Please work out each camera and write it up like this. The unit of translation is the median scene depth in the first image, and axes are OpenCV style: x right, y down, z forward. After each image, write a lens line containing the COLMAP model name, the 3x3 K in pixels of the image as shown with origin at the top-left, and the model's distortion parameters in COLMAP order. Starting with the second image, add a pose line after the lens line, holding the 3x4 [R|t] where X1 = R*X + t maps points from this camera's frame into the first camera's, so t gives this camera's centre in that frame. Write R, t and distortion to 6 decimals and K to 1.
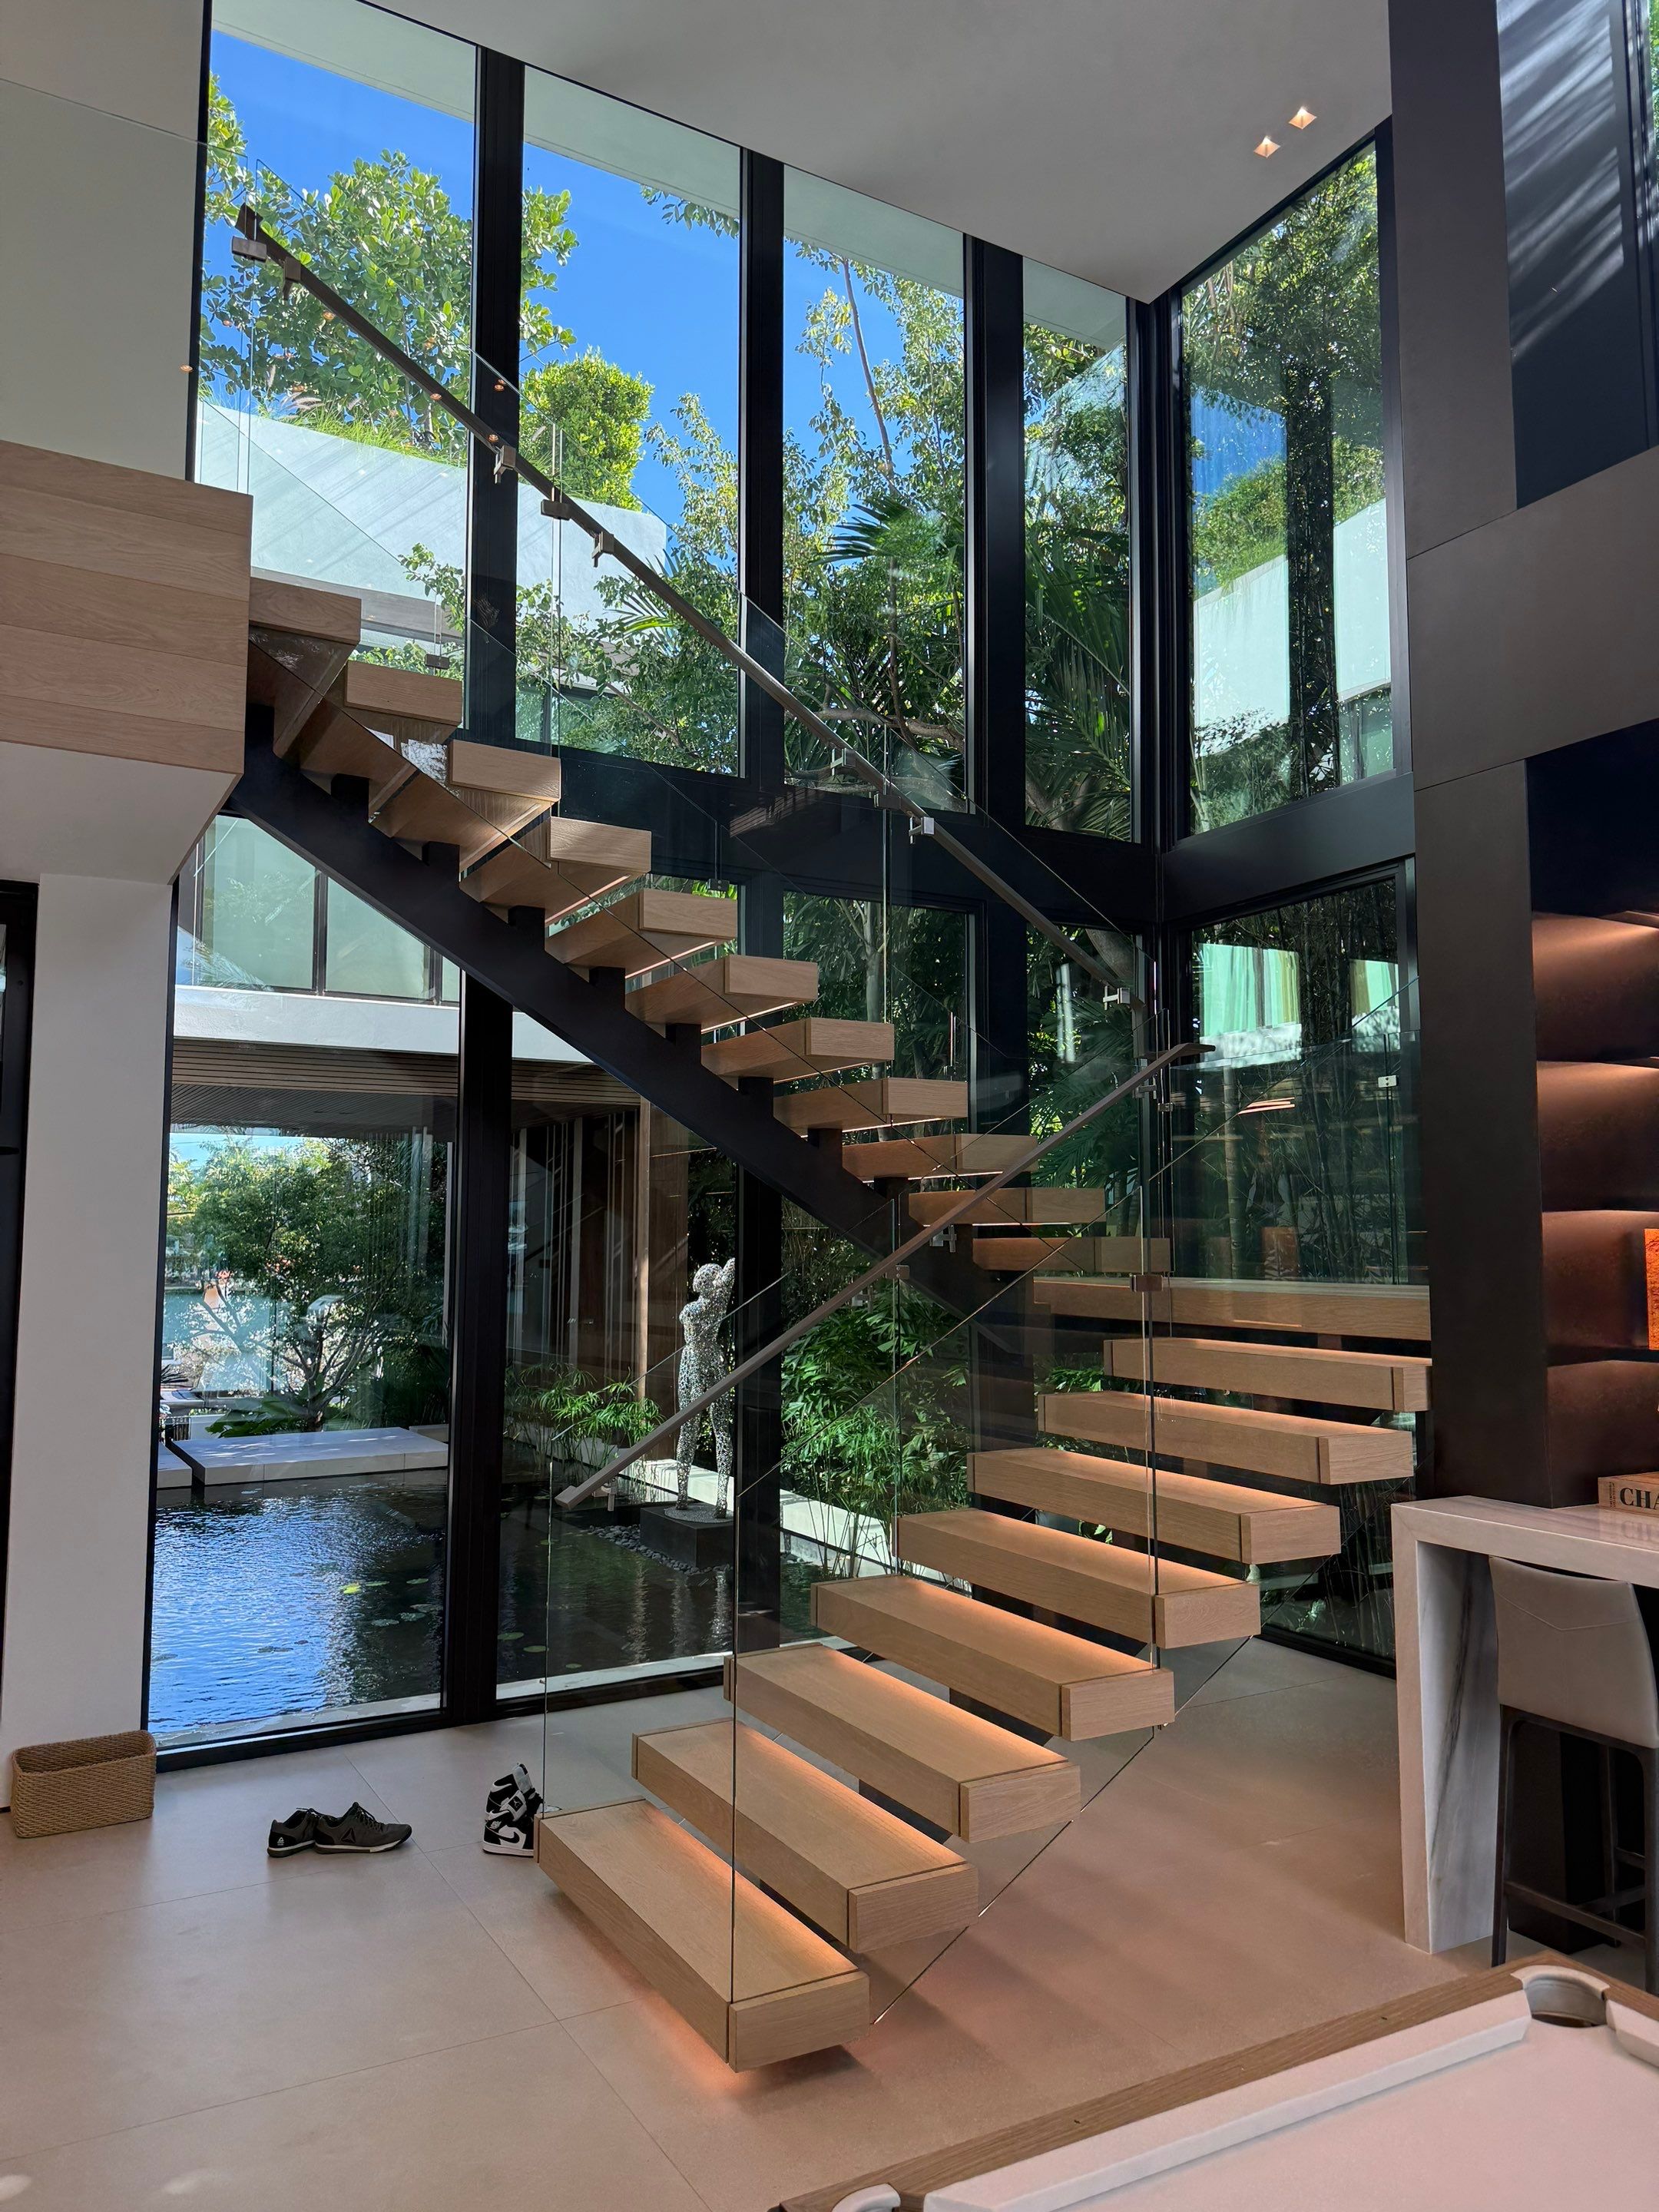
lens RADIAL K [[1563.6, 0, 829.5], [0, 1563.6, 1106.0], [0, 0, 1]] dist [0.167290, -0.271573]
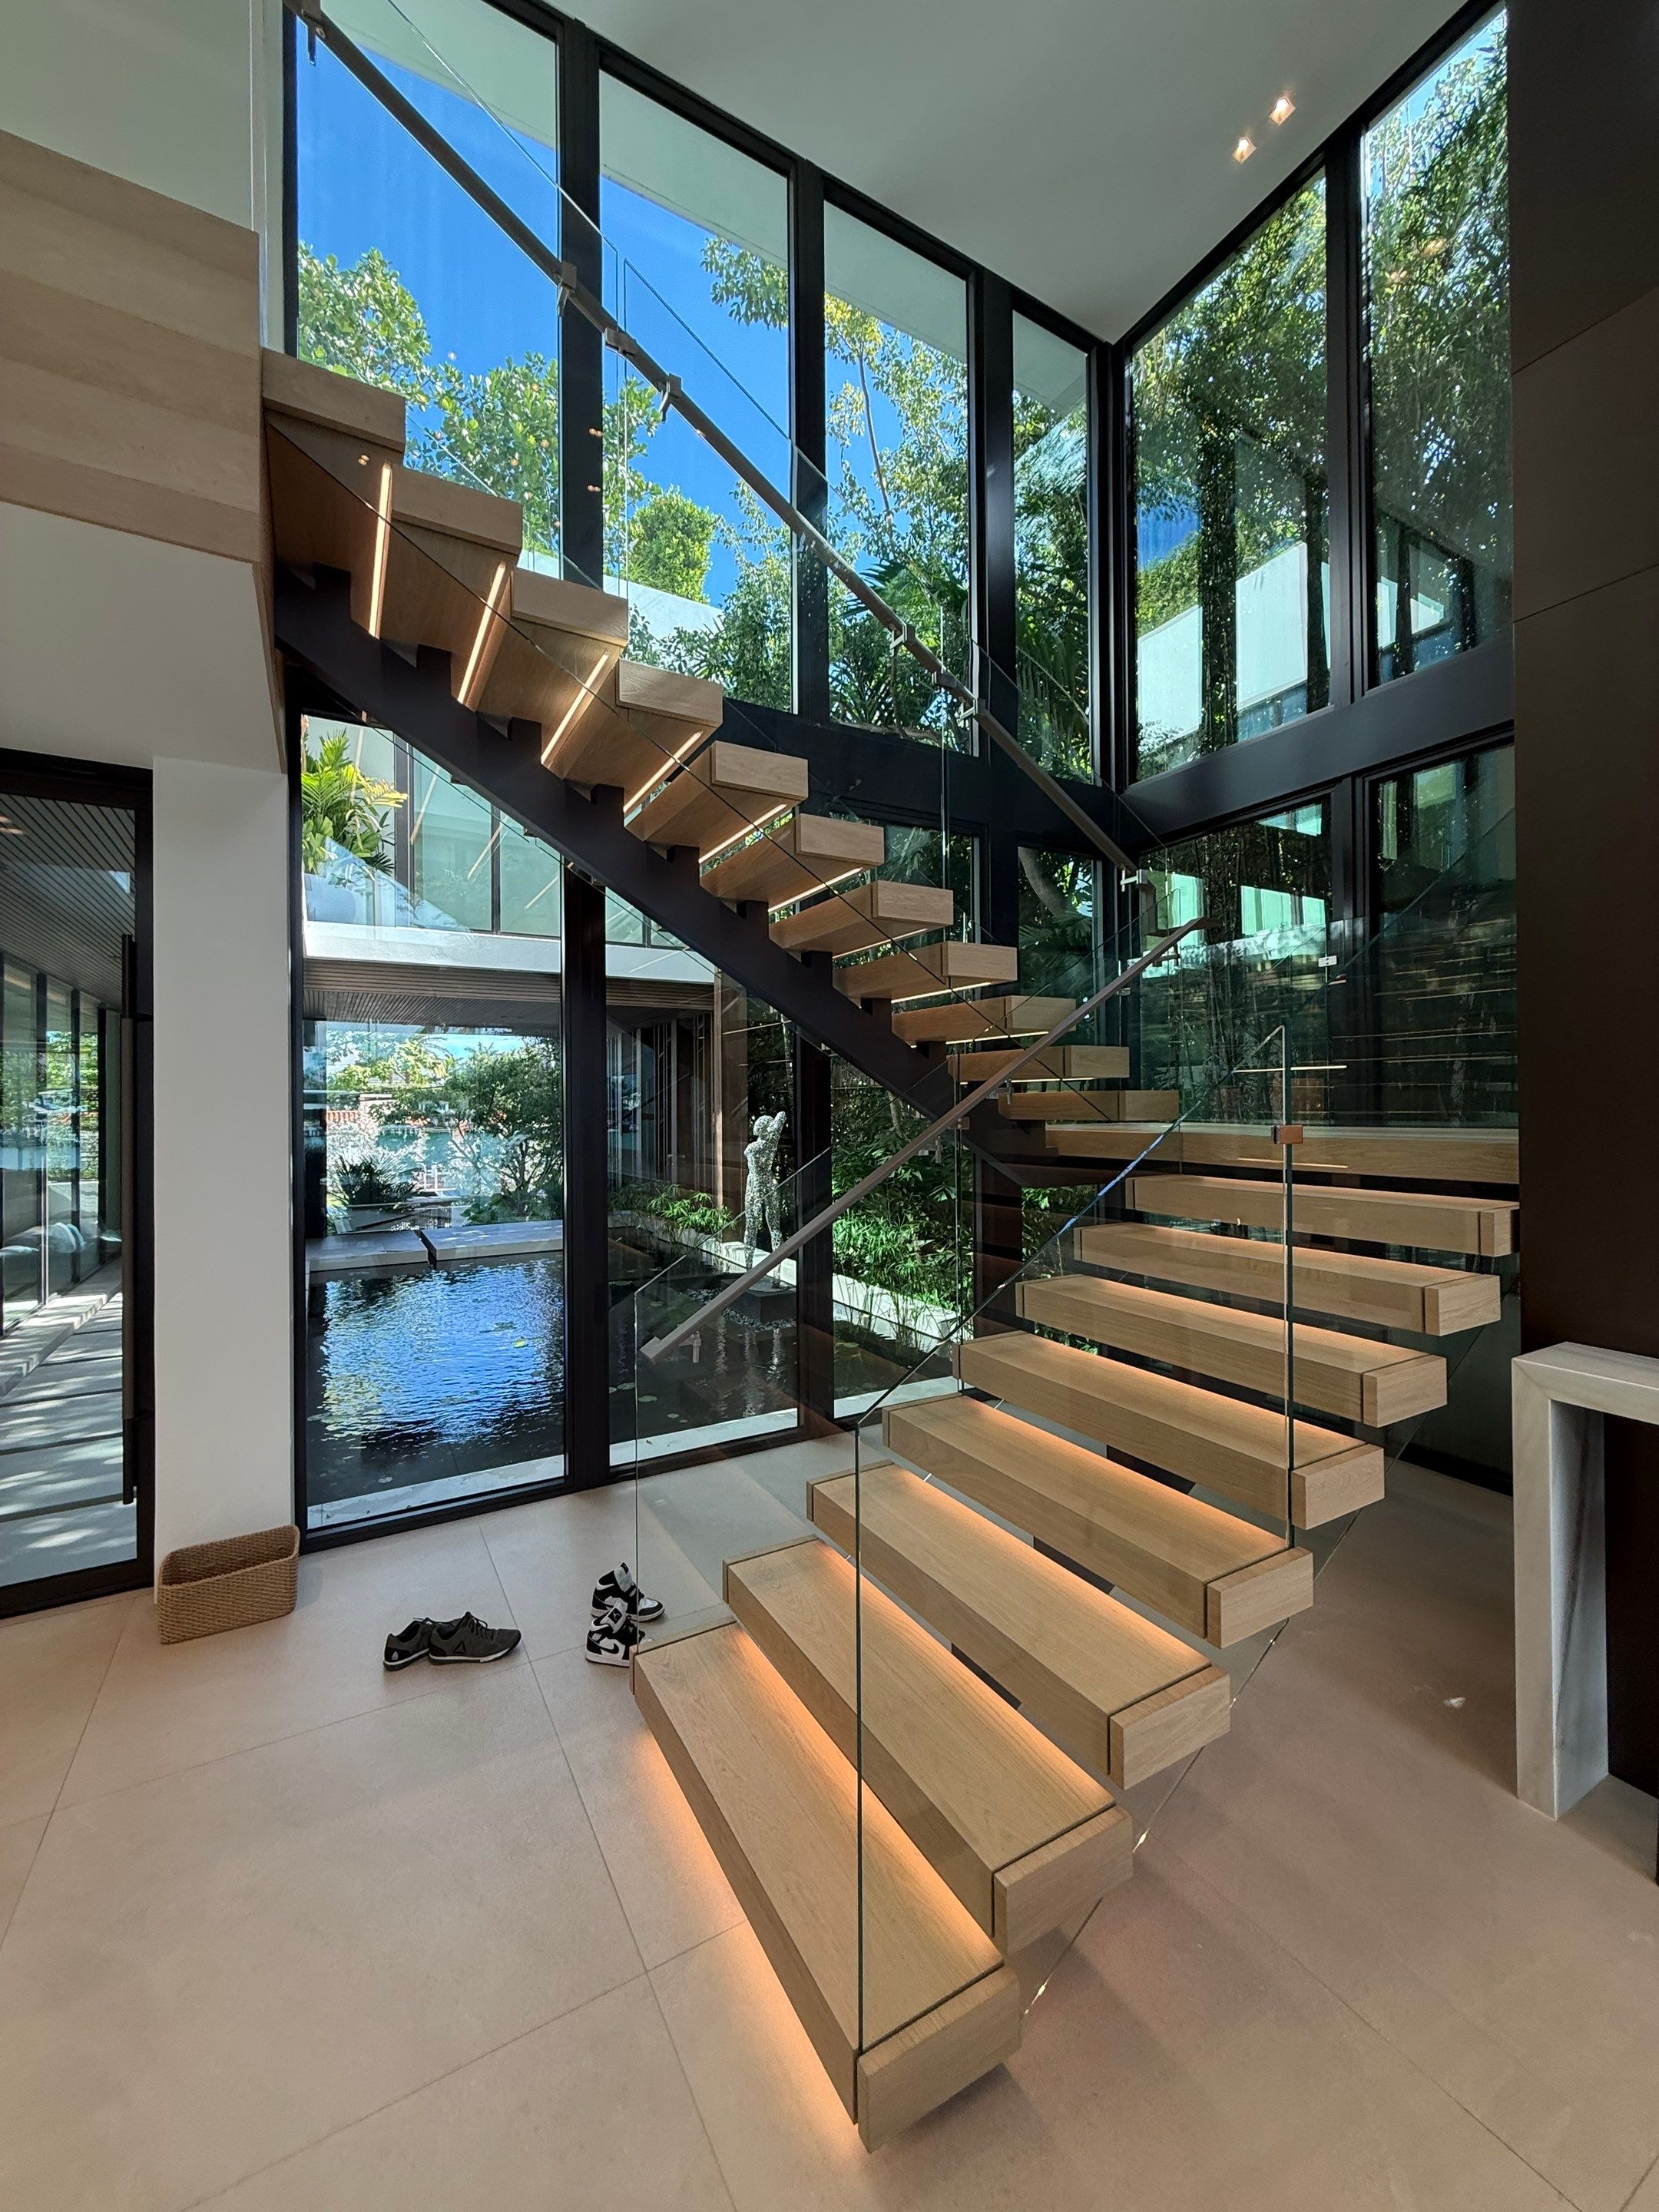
lens RADIAL K [[886.3, 0, 829.5], [0, 886.3, 1106.0], [0, 0, 1]] dist [0.001031, 0.000267]
pose [[0.999928, -0.008233, 0.008757, -0.041653], [0.007407, 0.995871, 0.090482, 0.032507], [-0.009466, -0.090410, 0.995860, 0.333152]]
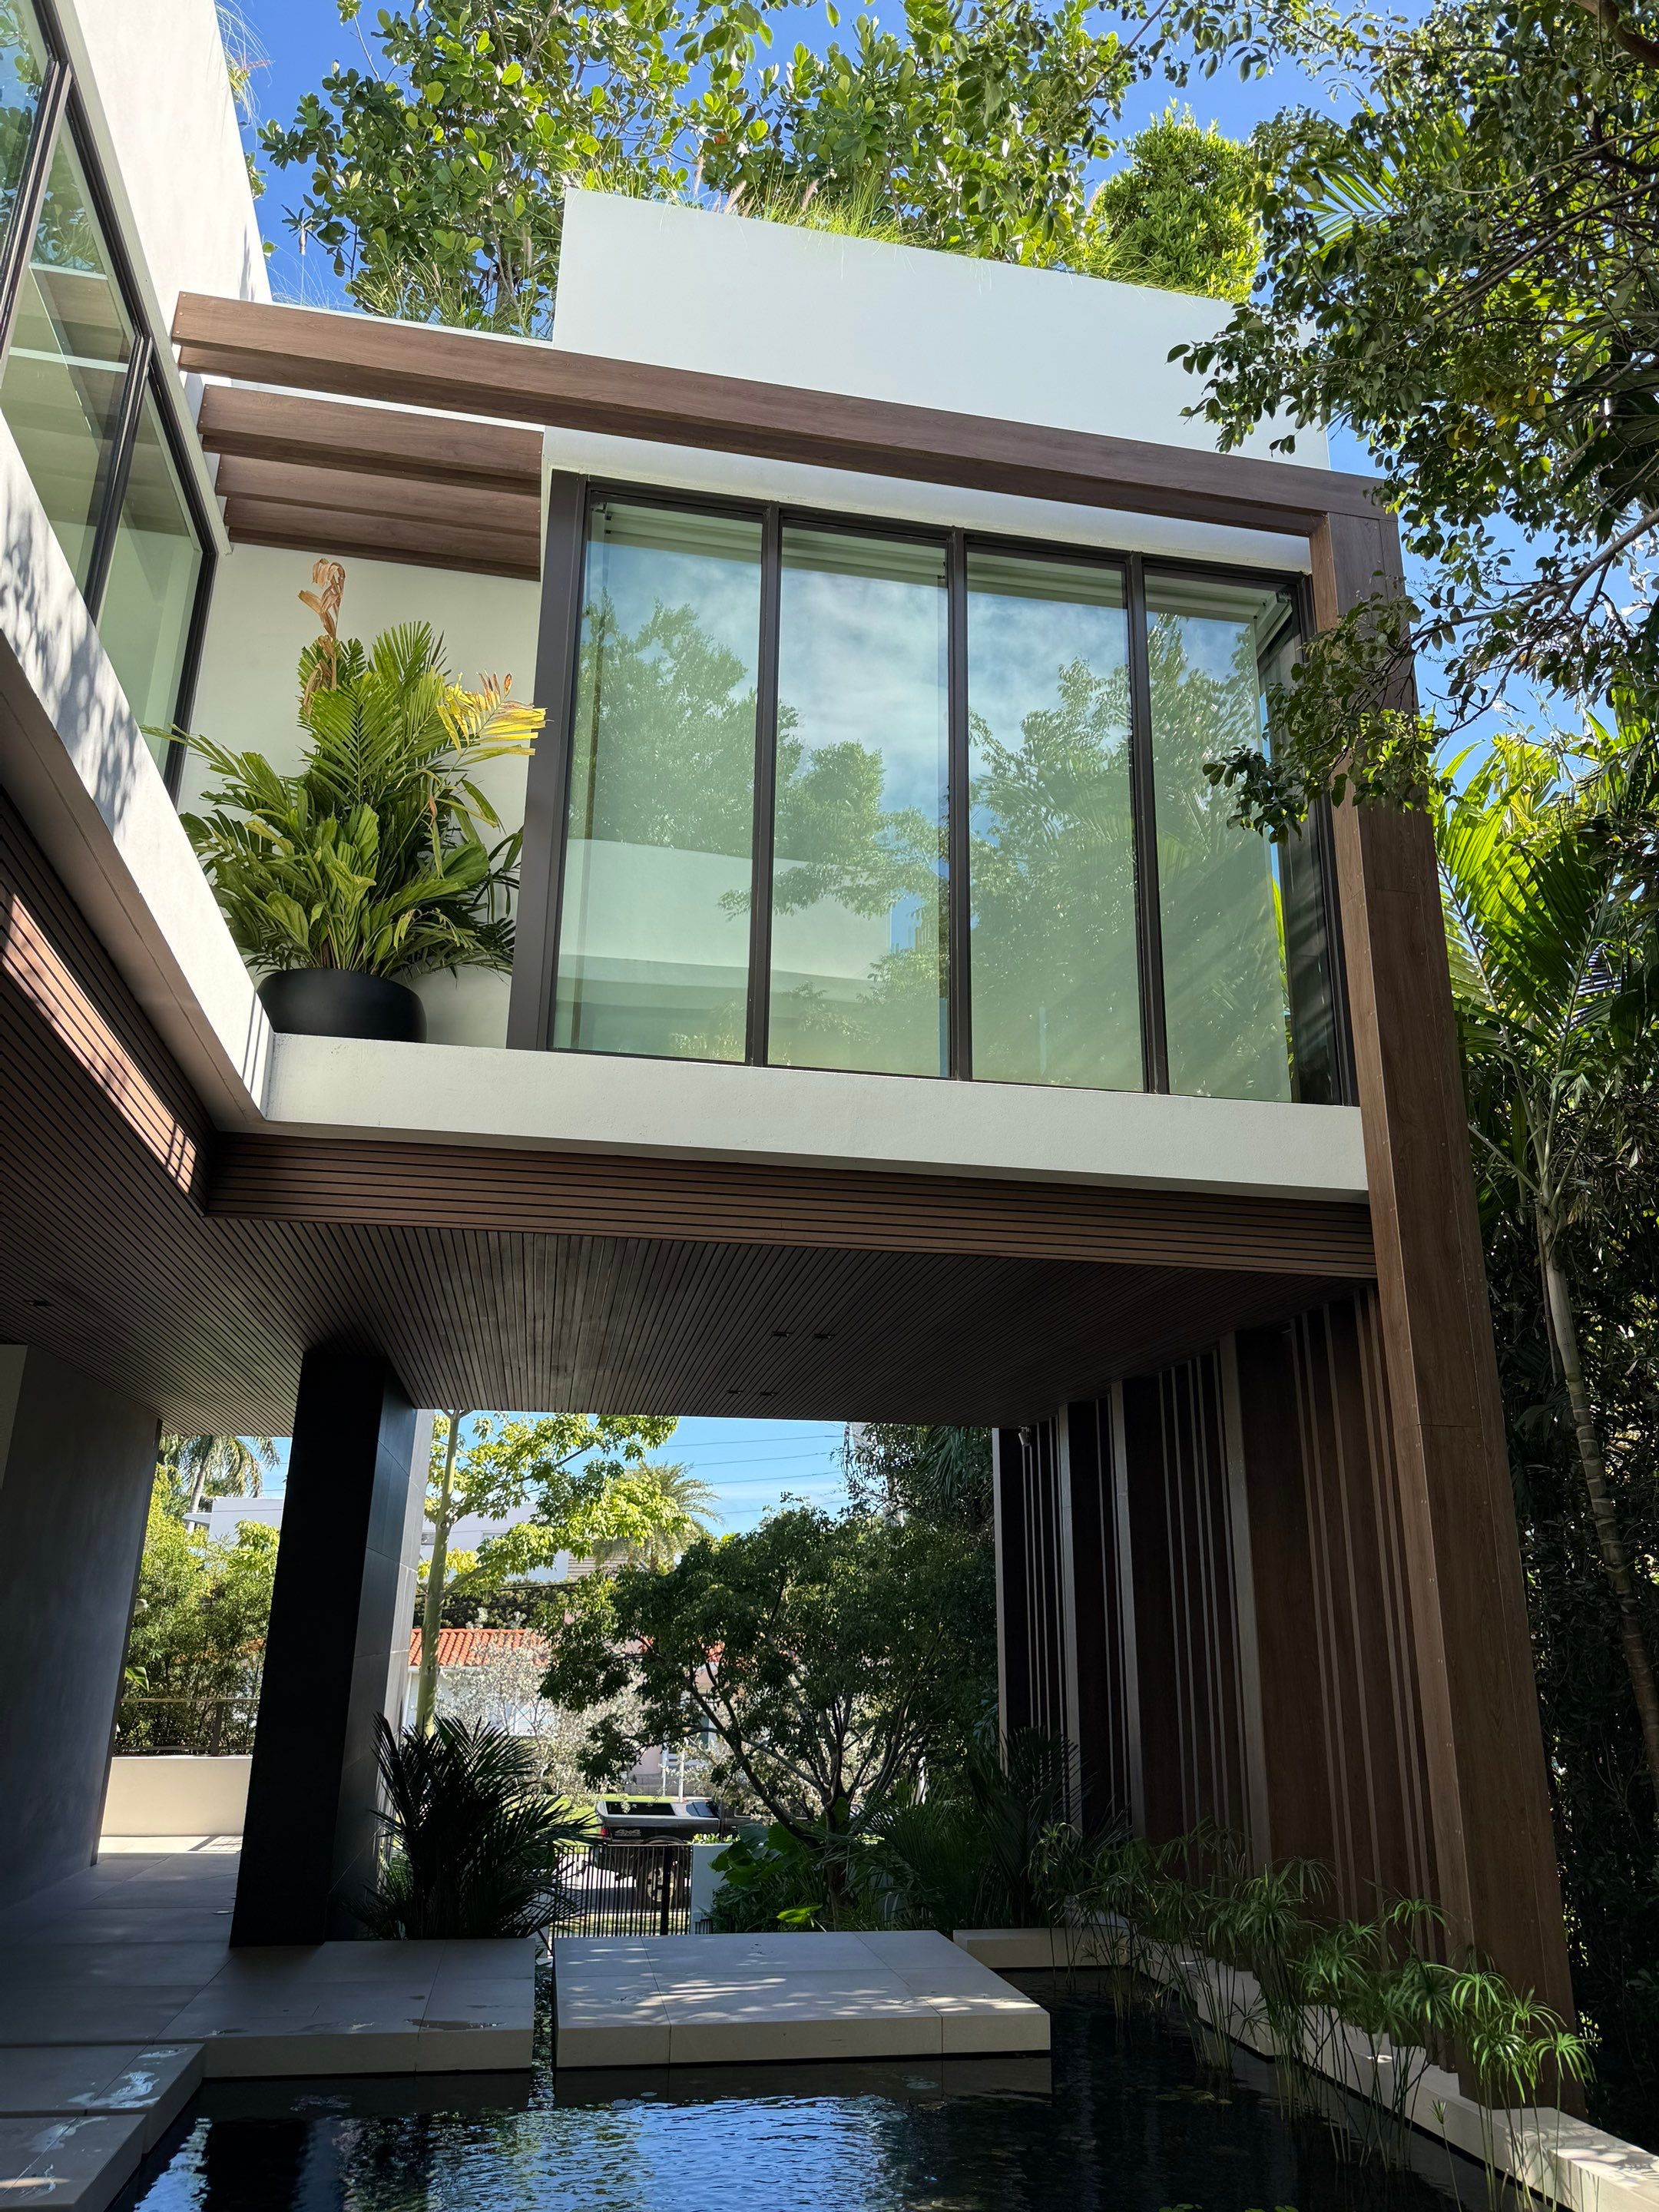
lens RADIAL K [[1551.1, 0, 829.5], [0, 1551.1, 1106.0], [0, 0, 1]] dist [0.001685, 0.001494]
pose [[0.943212, -0.094334, -0.318515, -0.273548], [0.014269, 0.969452, -0.244866, 0.142073], [0.331884, 0.226416, 0.915745, 1.096042]]
